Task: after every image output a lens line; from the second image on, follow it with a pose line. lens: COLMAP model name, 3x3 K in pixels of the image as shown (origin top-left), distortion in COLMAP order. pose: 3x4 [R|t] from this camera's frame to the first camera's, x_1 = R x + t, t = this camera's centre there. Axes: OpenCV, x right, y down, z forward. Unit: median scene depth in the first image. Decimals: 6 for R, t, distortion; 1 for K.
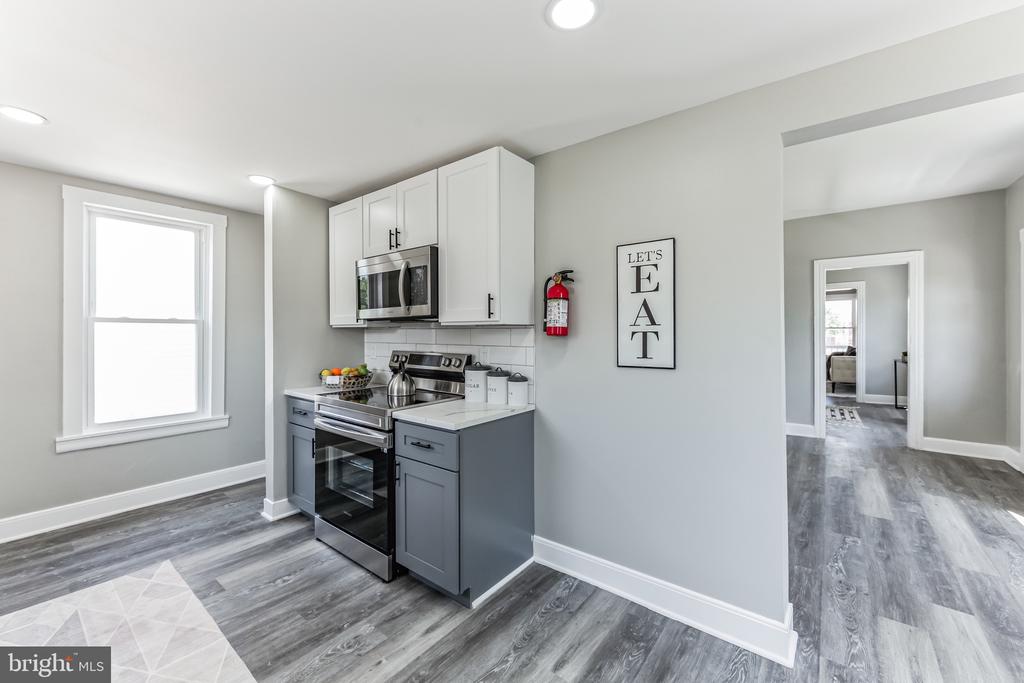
lens RADIAL K [[412.6, 0, 501.4], [0, 412.6, 330.4], [0, 0, 1]] dist [-0.002630, -0.000226]
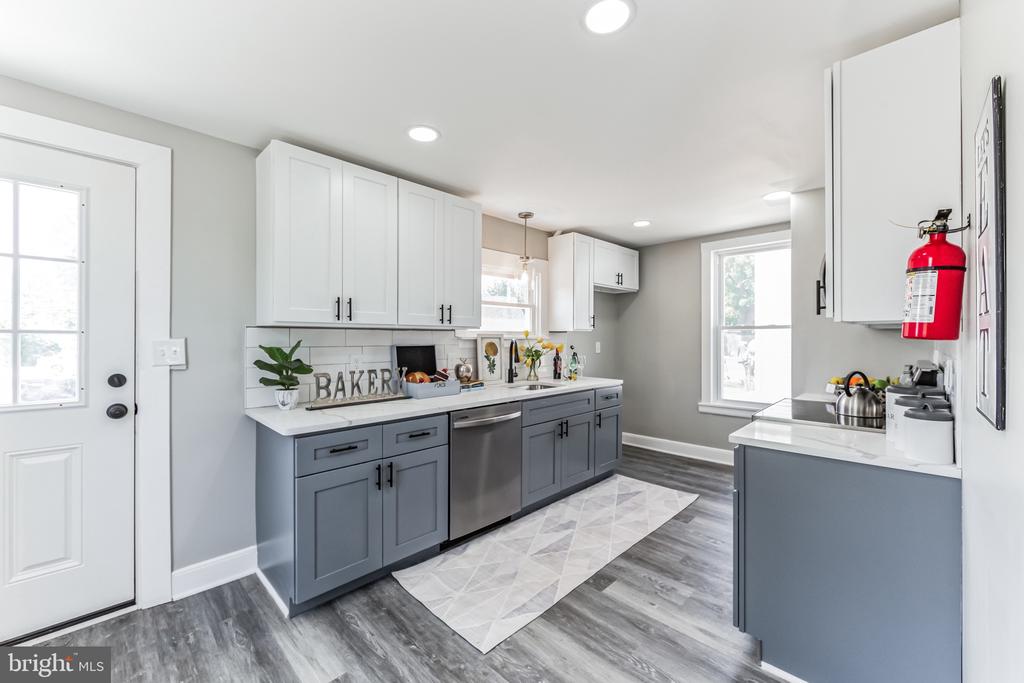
lens RADIAL K [[410.9, 0, 512.0], [0, 410.9, 341.5], [0, 0, 1]] dist [-0.001672, -0.000202]
pose [[-0.097901, 0.007752, -0.995166, 0.716019], [0.003631, 0.999966, 0.007432, 0.010108], [0.995190, -0.002886, -0.097926, 0.527242]]
